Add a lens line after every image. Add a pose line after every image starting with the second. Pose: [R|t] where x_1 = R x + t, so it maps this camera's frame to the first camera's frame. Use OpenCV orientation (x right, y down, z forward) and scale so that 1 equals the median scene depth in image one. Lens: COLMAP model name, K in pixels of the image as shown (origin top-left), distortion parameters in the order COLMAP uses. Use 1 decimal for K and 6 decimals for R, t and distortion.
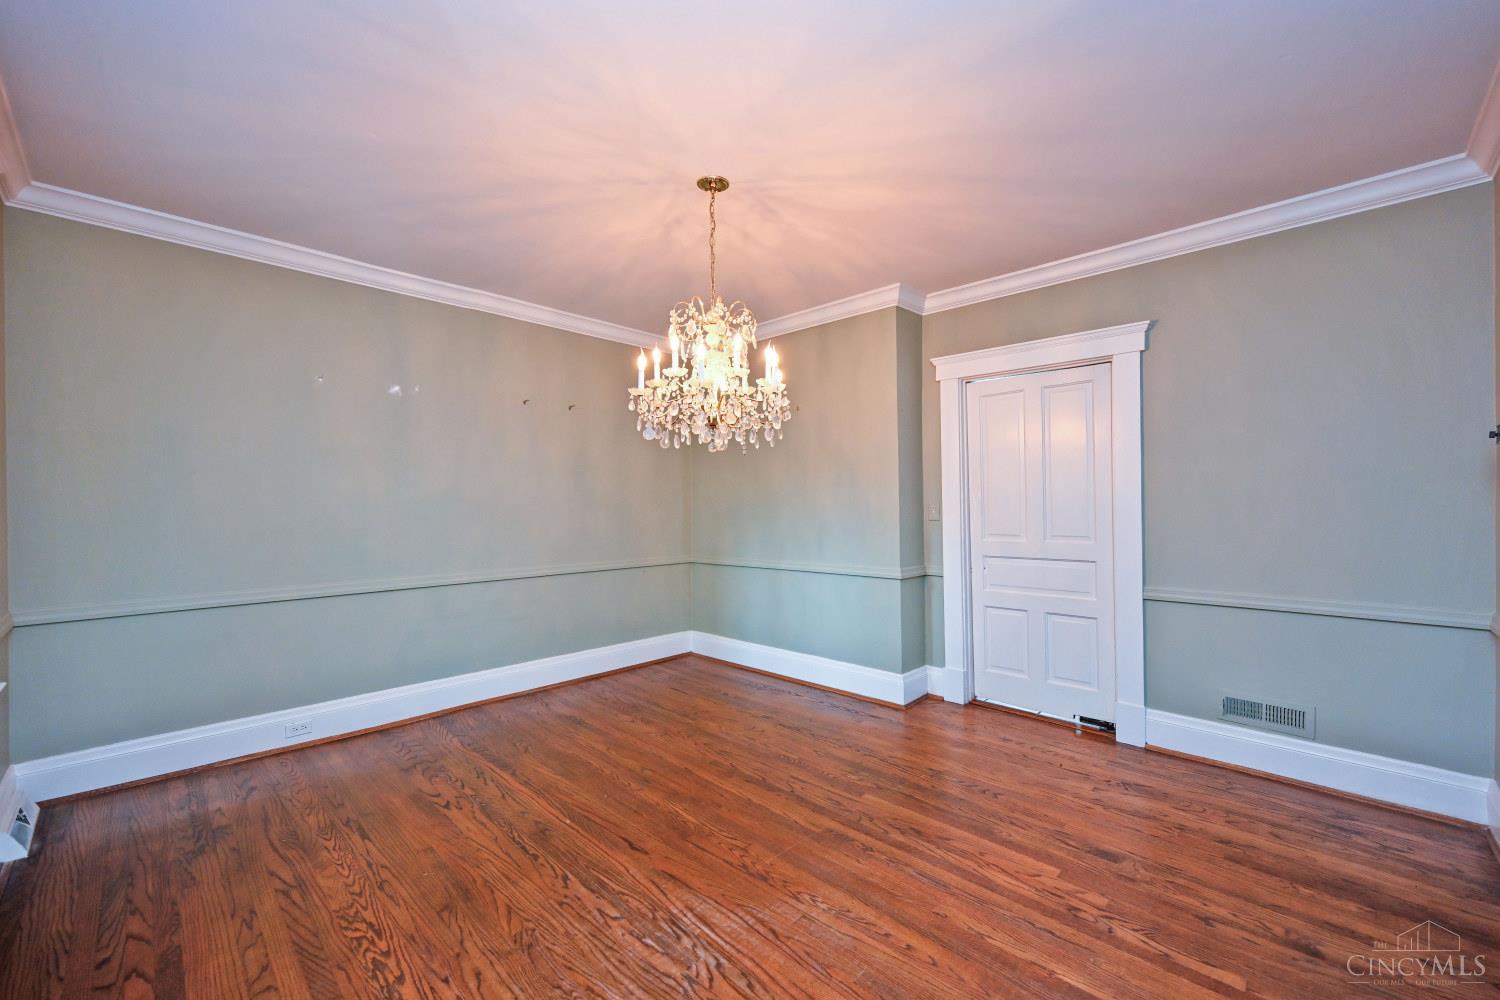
lens RADIAL K [[603.3, 0, 759.0], [0, 603.3, 502.0], [0, 0, 1]] dist [-0.001547, 0.000103]
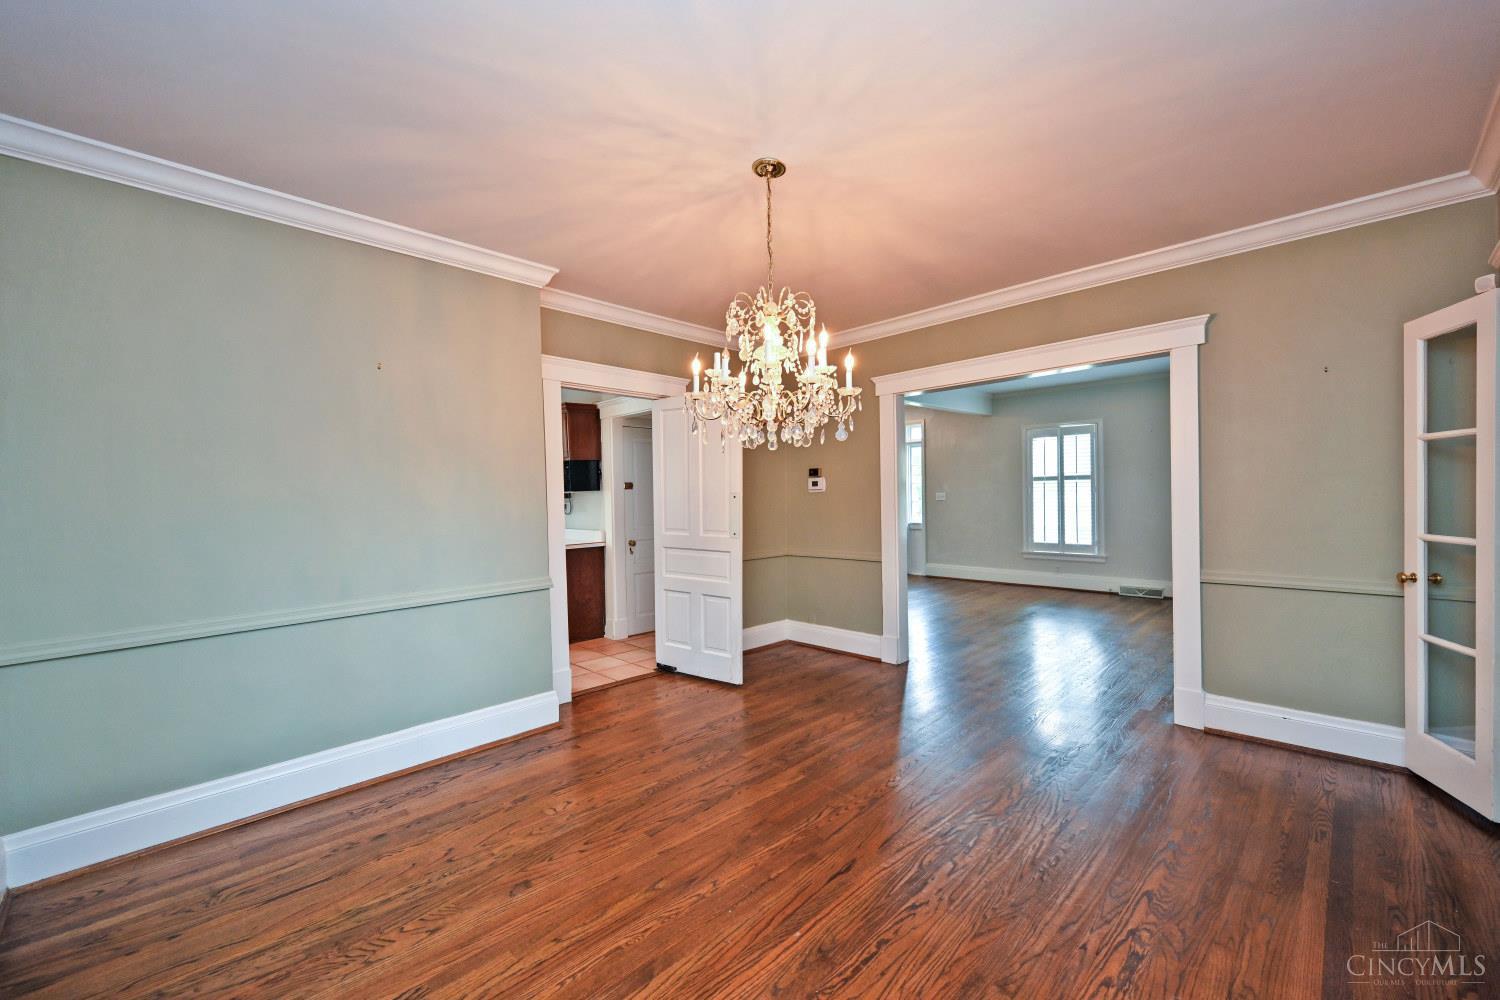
lens RADIAL K [[603.3, 0, 759.0], [0, 603.3, 502.0], [0, 0, 1]] dist [-0.001547, 0.000103]
pose [[0.005184, -0.004936, 0.999974, -0.979778], [0.016618, 0.999850, 0.004849, -0.003227], [-0.999848, 0.016593, 0.005265, 0.962932]]
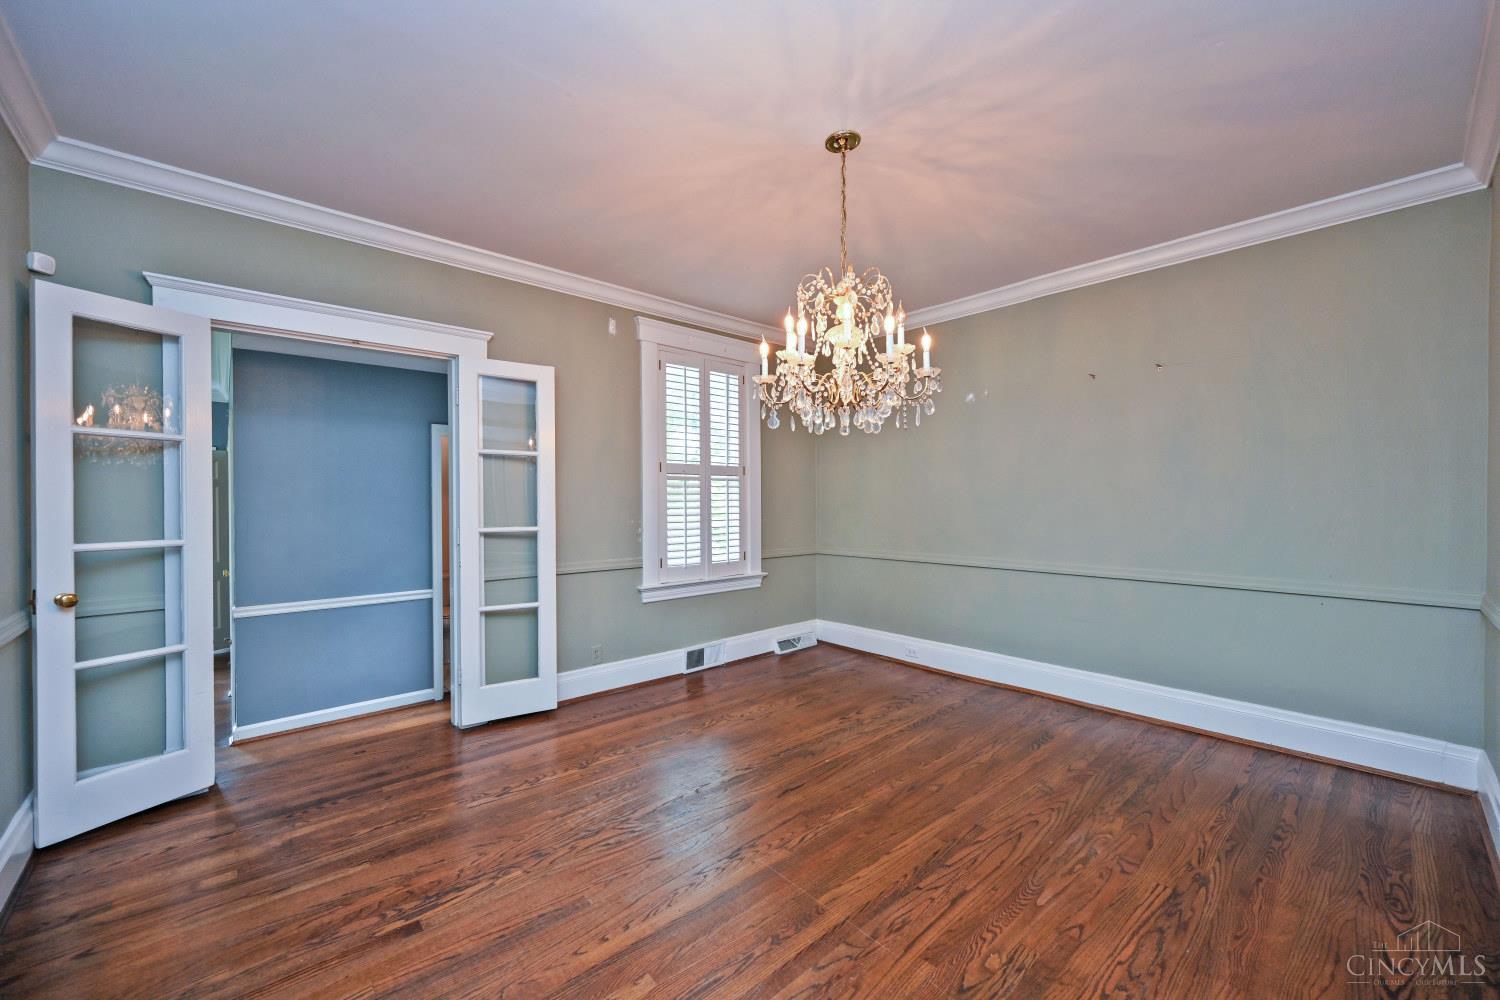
lens RADIAL K [[591.5, 0, 744.7], [0, 591.5, 502.4], [0, 0, 1]] dist [0.001686, 0.000218]
pose [[-0.077840, 0.009677, -0.996919, 0.789321], [0.005990, 0.999939, 0.009239, 0.010430], [0.996948, -0.005252, -0.077894, 0.867796]]
